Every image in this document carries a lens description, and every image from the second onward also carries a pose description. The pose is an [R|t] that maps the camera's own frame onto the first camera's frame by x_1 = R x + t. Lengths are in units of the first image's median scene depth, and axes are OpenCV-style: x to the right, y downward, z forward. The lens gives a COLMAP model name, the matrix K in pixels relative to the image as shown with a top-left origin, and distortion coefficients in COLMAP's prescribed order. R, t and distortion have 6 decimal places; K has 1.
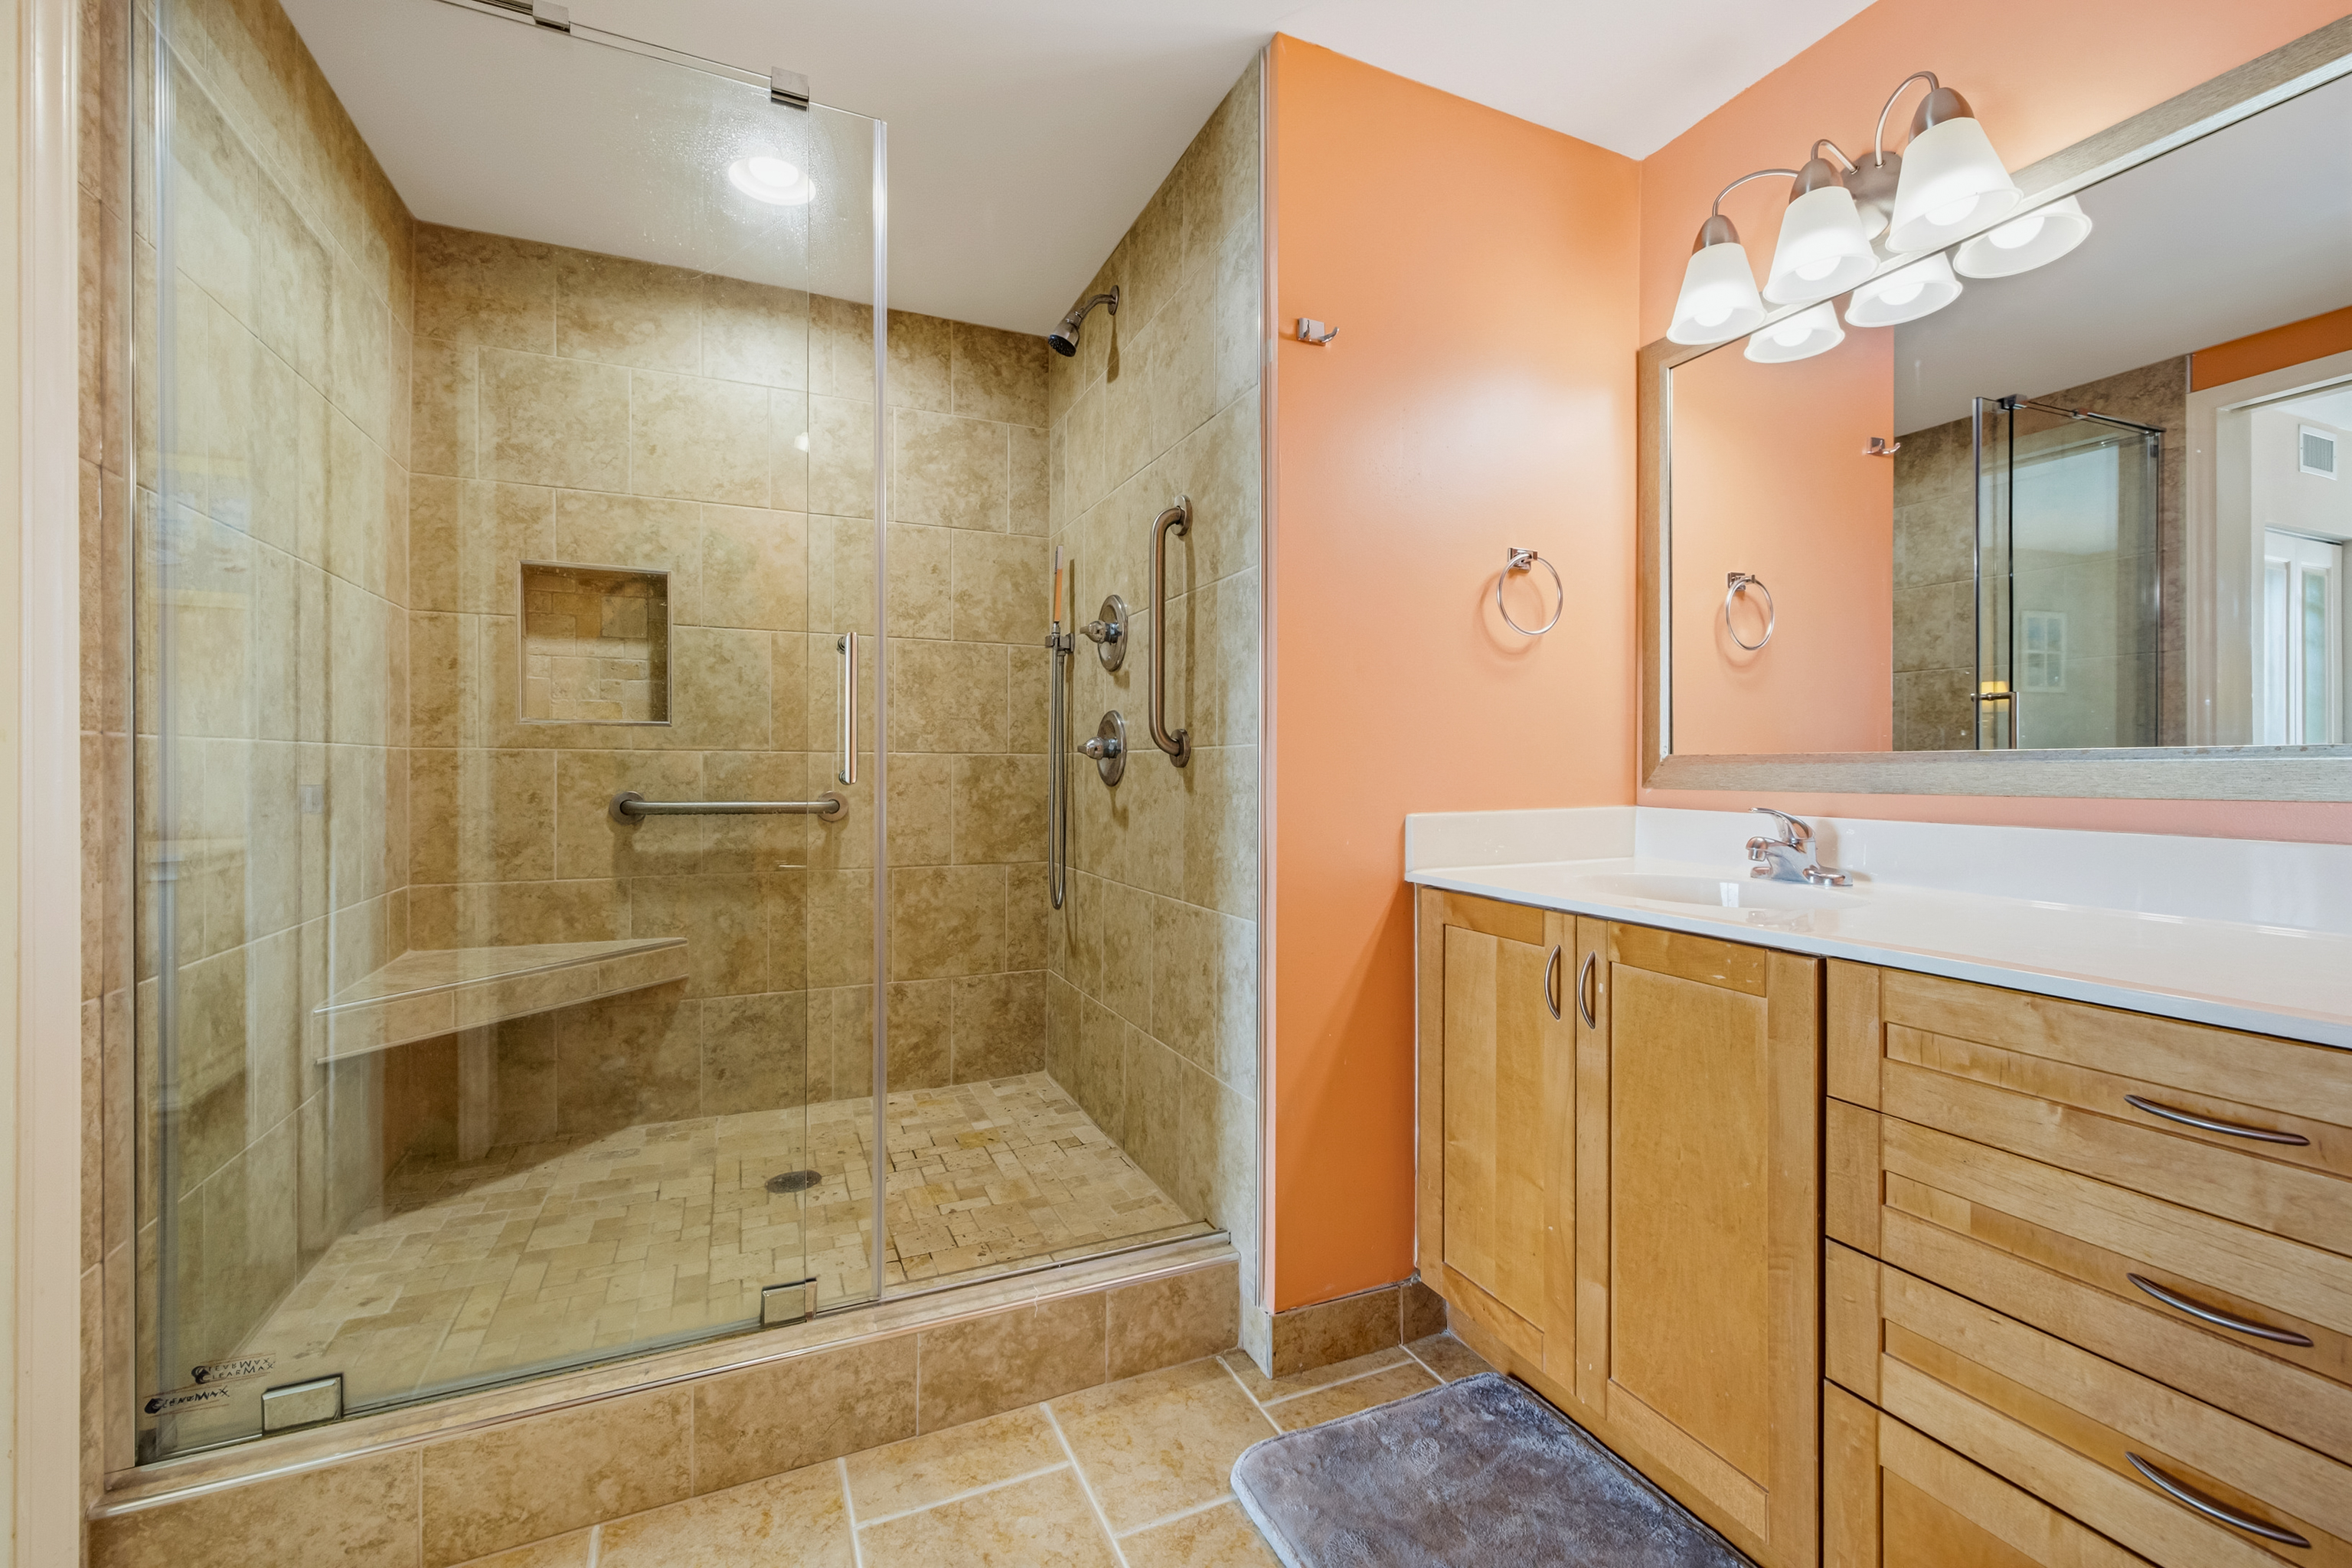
lens RADIAL K [[996.1, 0, 1177.5], [0, 996.1, 770.2], [0, 0, 1]] dist [0.011817, -0.000650]
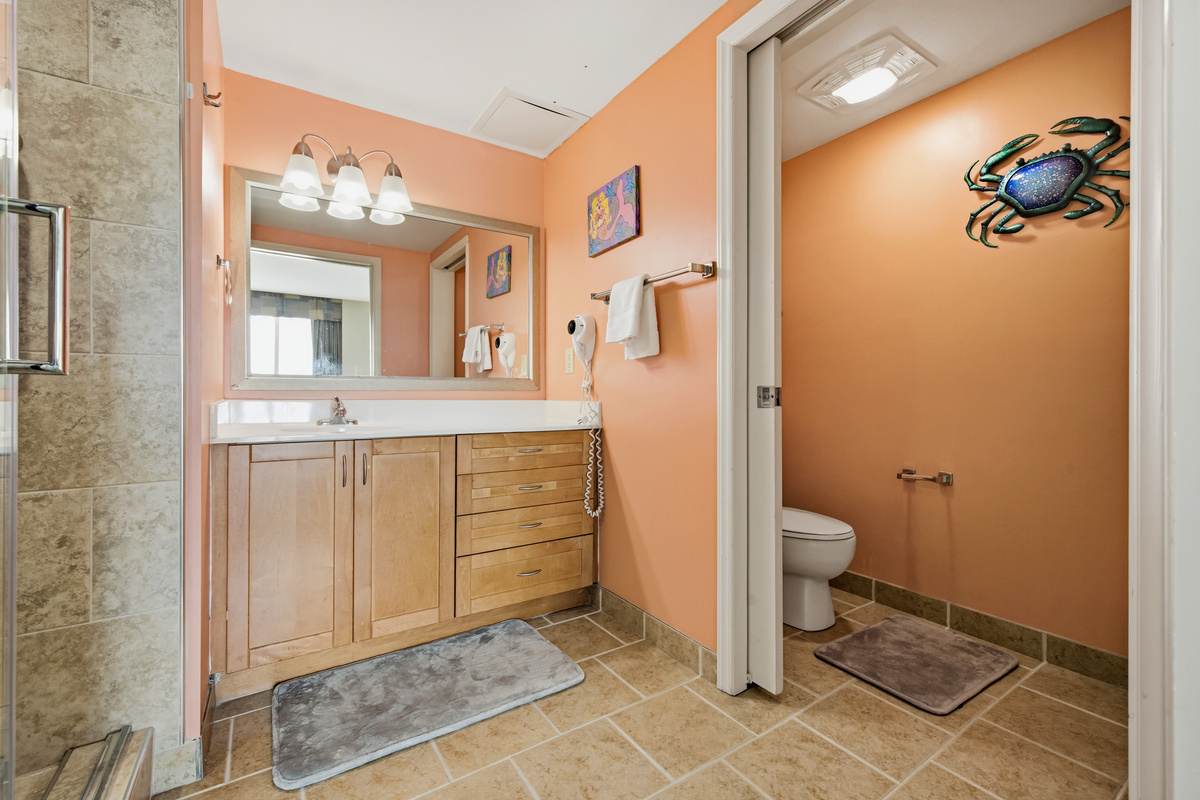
lens RADIAL K [[508.2, 0, 600.8], [0, 508.2, 392.9], [0, 0, 1]] dist [0.011817, -0.000650]
pose [[-0.172664, 0.001249, 0.984980, -0.809288], [0.001721, 0.999998, -0.000966, 0.030861], [-0.984979, 0.001528, -0.172666, 0.566500]]
